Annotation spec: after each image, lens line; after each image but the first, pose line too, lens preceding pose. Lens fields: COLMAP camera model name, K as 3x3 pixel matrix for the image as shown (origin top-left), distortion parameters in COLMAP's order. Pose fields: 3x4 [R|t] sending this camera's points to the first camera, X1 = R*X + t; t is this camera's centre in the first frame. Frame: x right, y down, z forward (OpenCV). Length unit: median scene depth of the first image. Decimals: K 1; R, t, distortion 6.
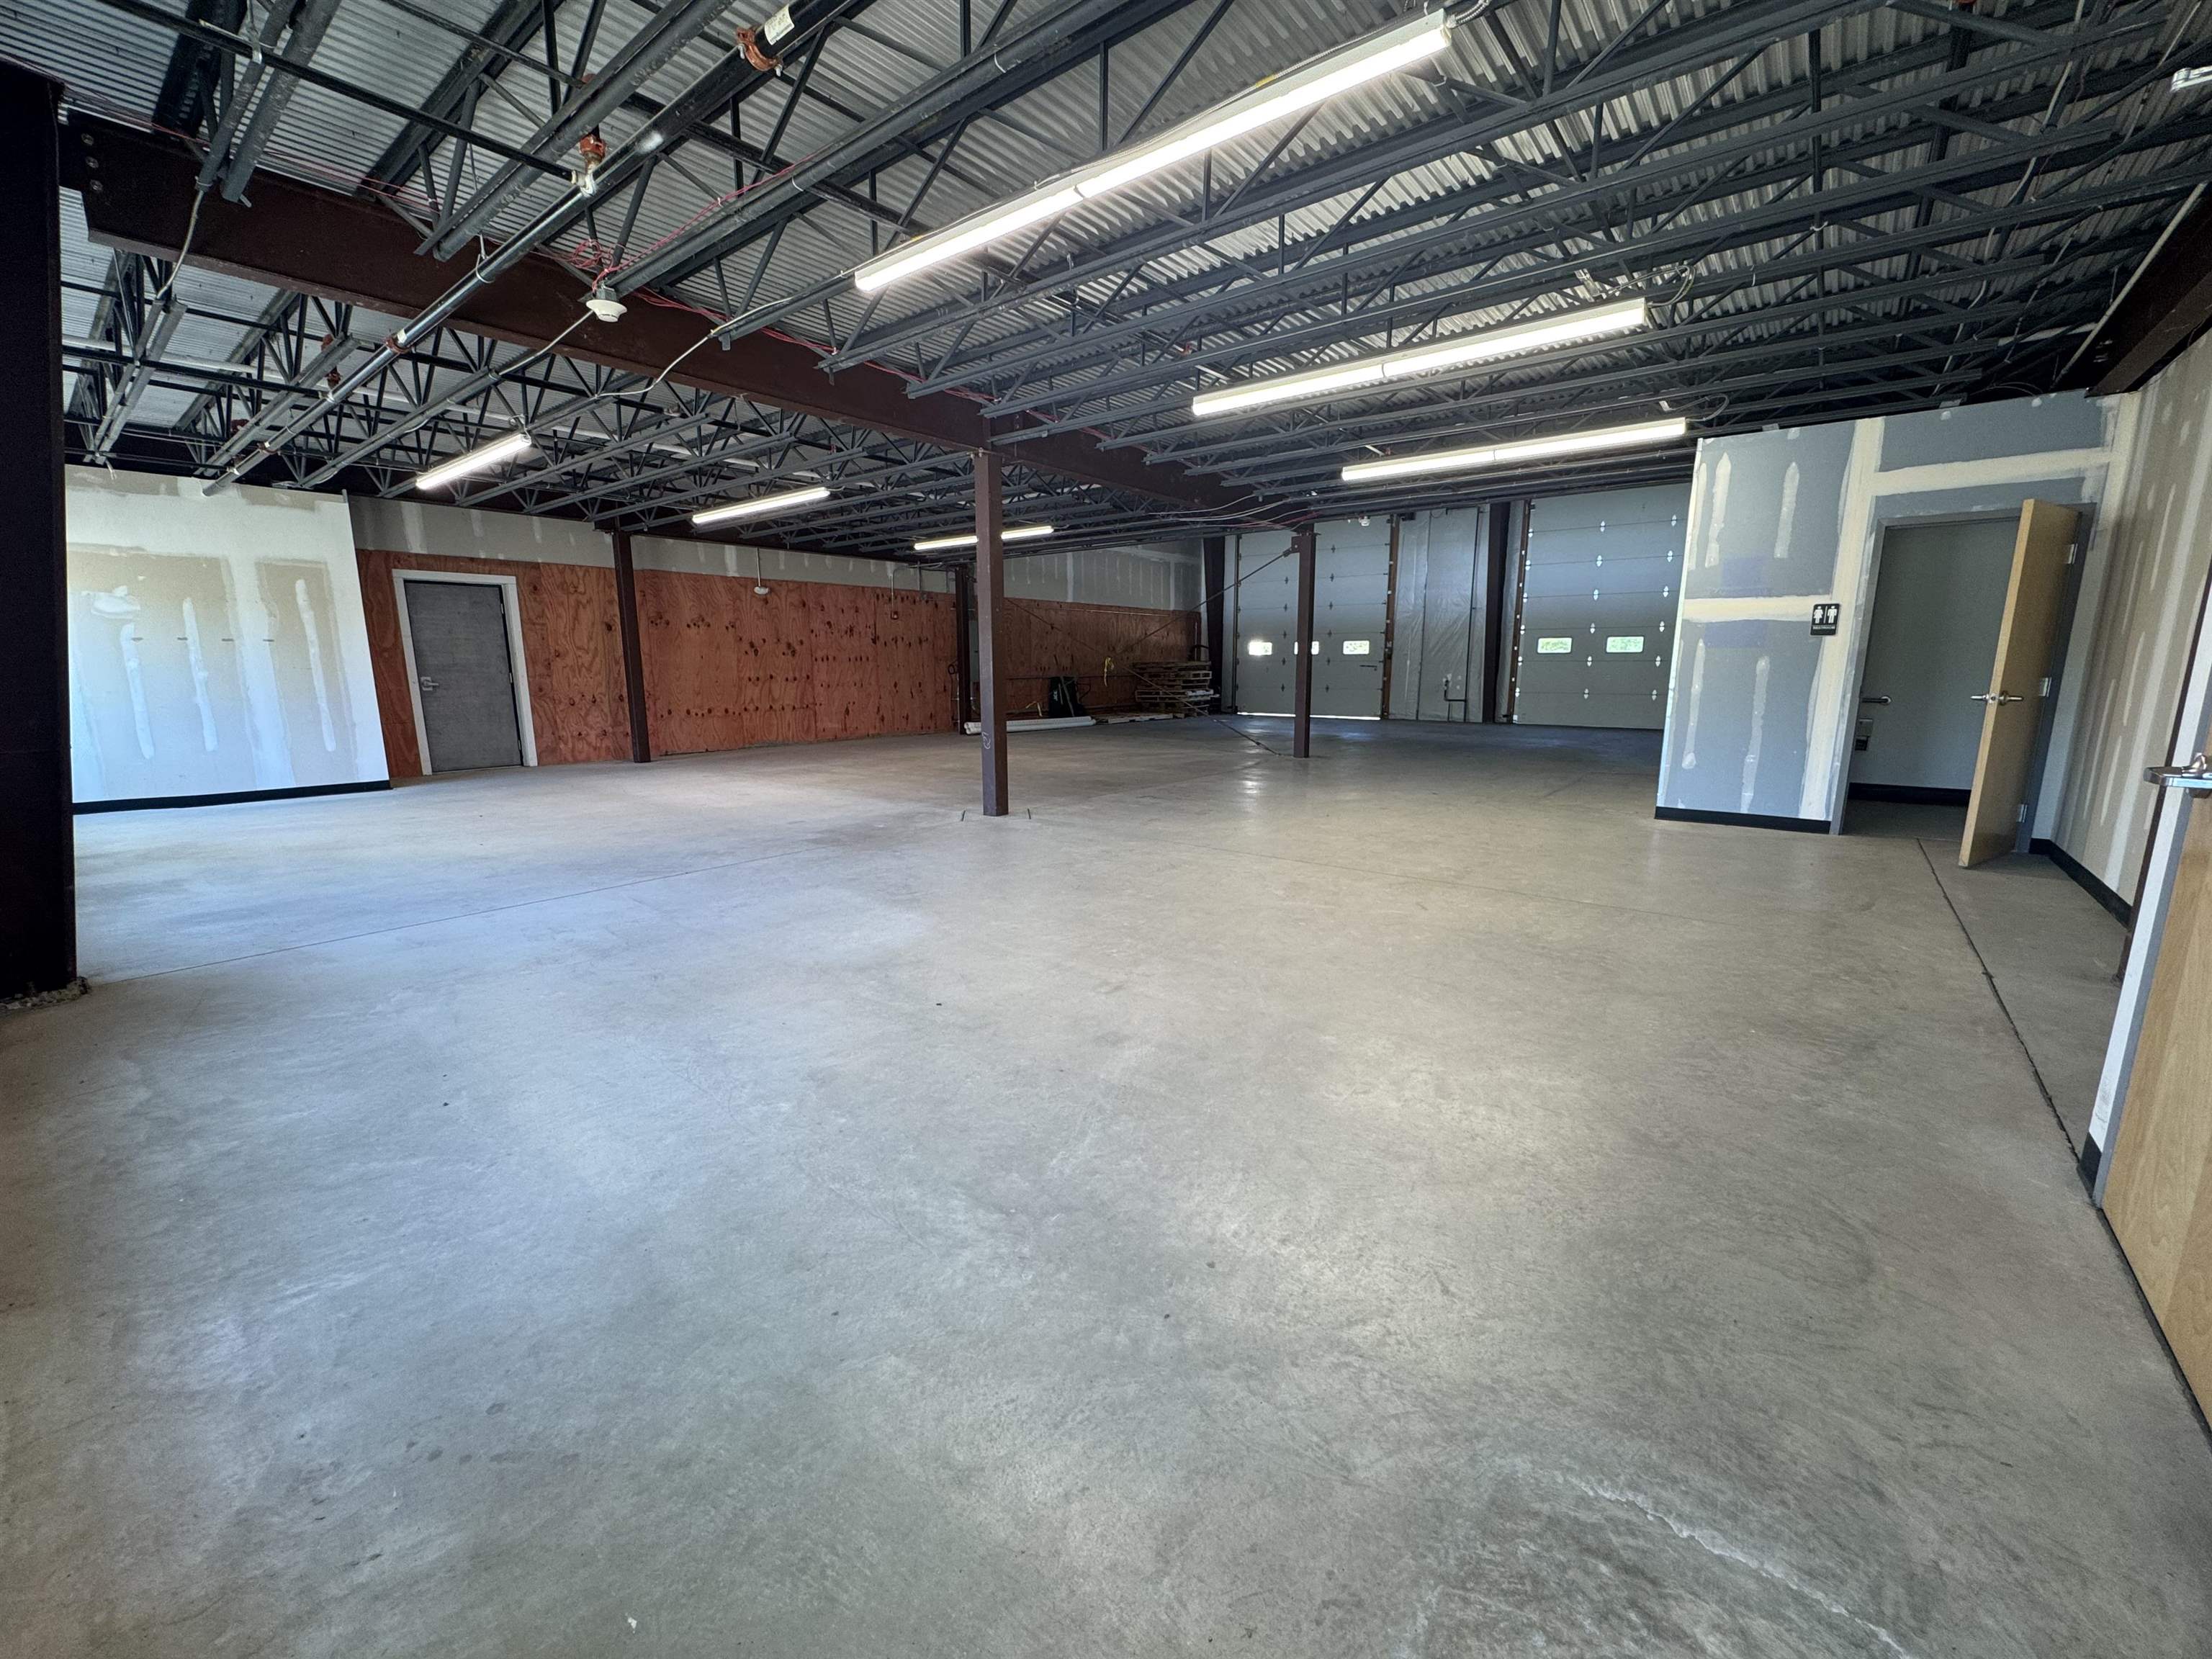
lens RADIAL K [[886.5, 0, 1104.6], [0, 886.5, 834.4], [0, 0, 1]] dist [-0.010842, -0.000154]
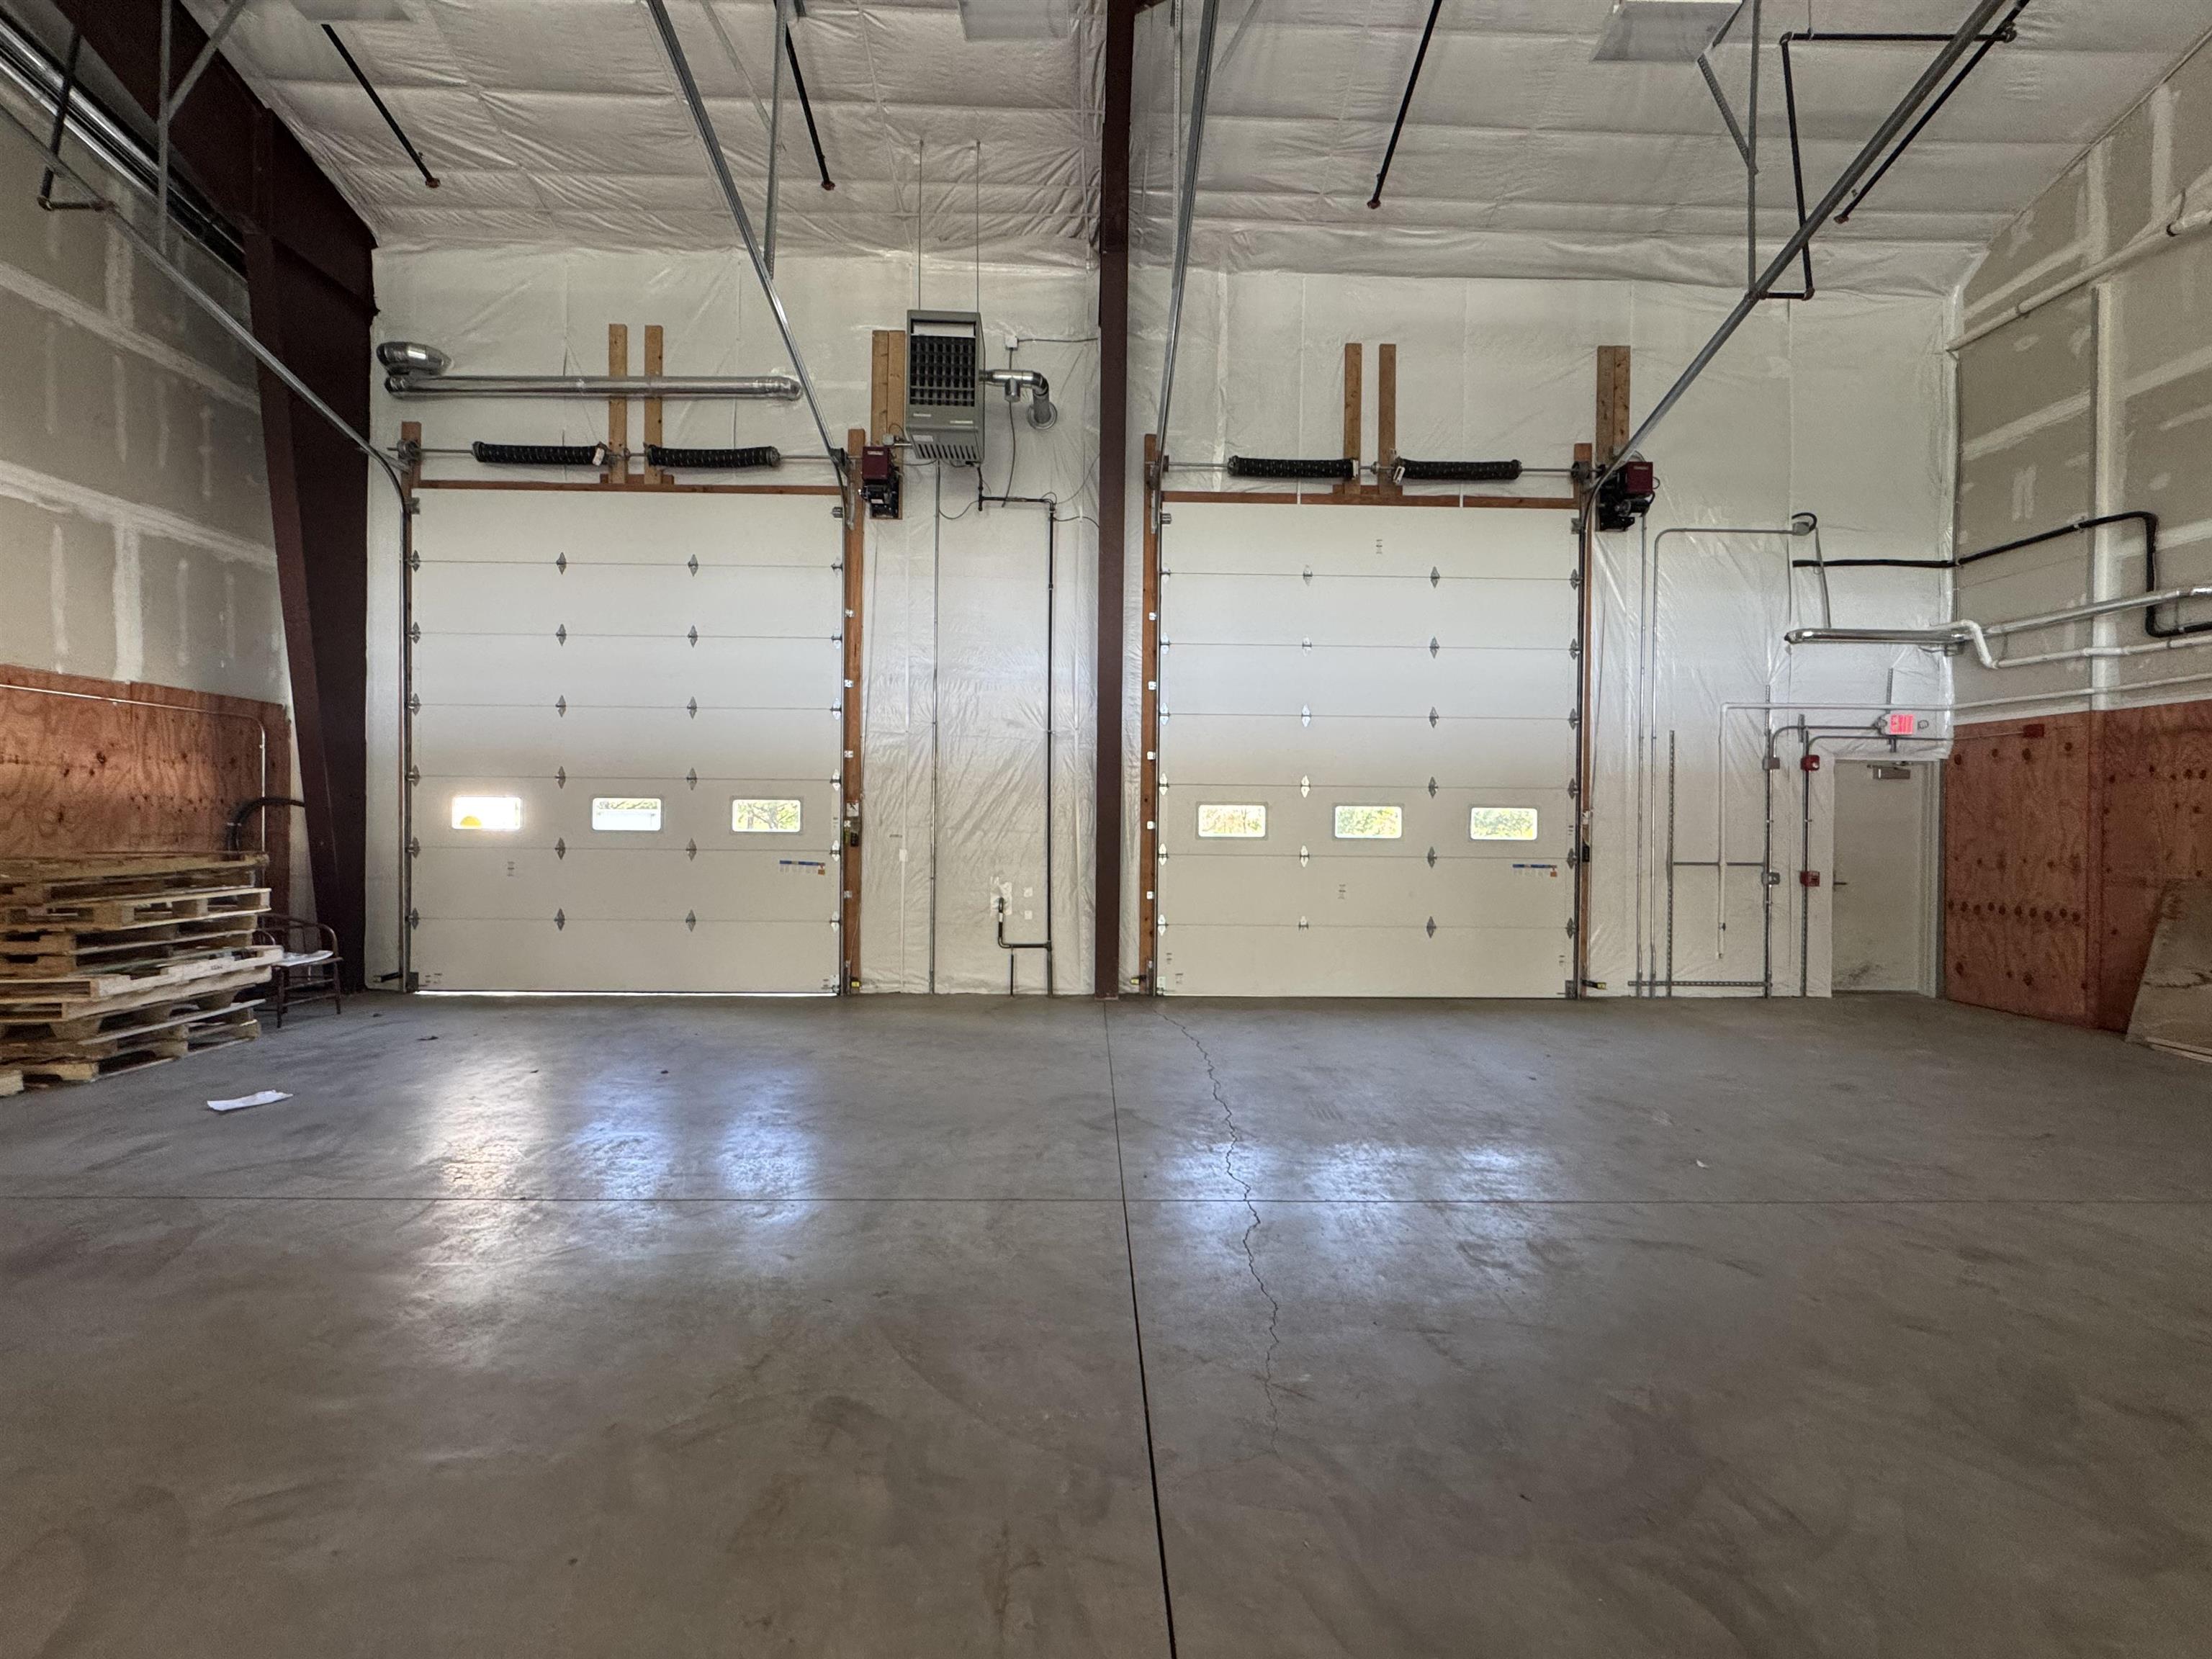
lens RADIAL K [[886.5, 0, 1104.6], [0, 886.5, 834.4], [0, 0, 1]] dist [-0.010842, -0.000154]
pose [[0.767667, 0.005363, 0.640826, 0.152943], [0.111414, 0.983620, -0.141698, -0.134775], [-0.631090, 0.180174, 0.754495, 0.629506]]
